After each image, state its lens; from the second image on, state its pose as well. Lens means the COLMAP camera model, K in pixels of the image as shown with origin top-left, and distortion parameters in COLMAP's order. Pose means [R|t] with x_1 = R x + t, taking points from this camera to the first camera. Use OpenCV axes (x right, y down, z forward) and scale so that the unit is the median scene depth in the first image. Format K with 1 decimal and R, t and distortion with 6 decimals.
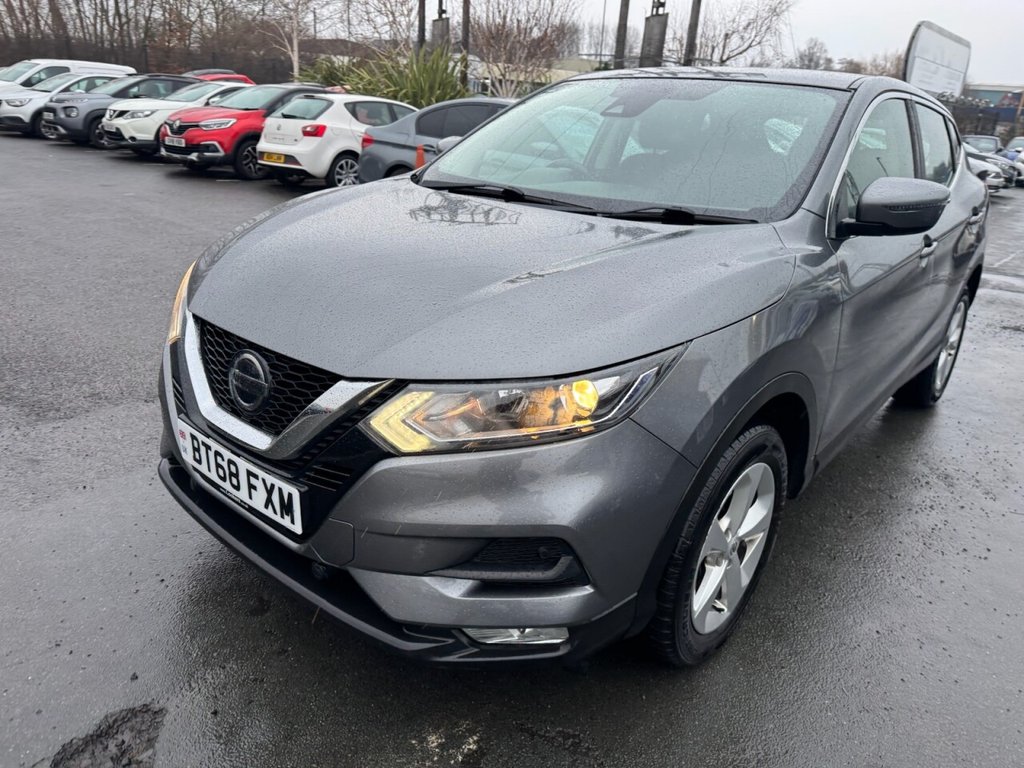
lens RADIAL K [[714.5, 0, 505.7], [0, 714.5, 373.5], [0, 0, 1]] dist [0.003647, -0.008077]
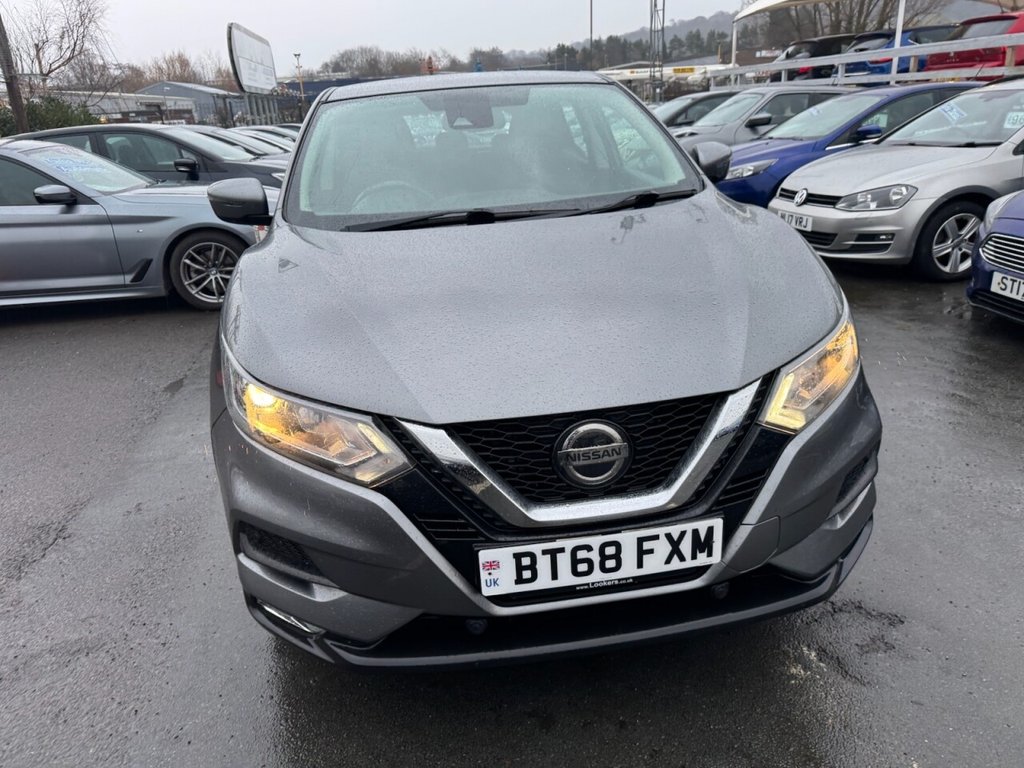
lens RADIAL K [[724.7, 0, 482.2], [0, 724.7, 384.4], [0, 0, 1]] dist [0.008132, -0.006555]
pose [[0.674596, -0.354212, 0.647653, -0.774526], [0.353353, 0.925258, 0.137986, -0.186519], [-0.648122, 0.135765, 0.749337, 0.303957]]
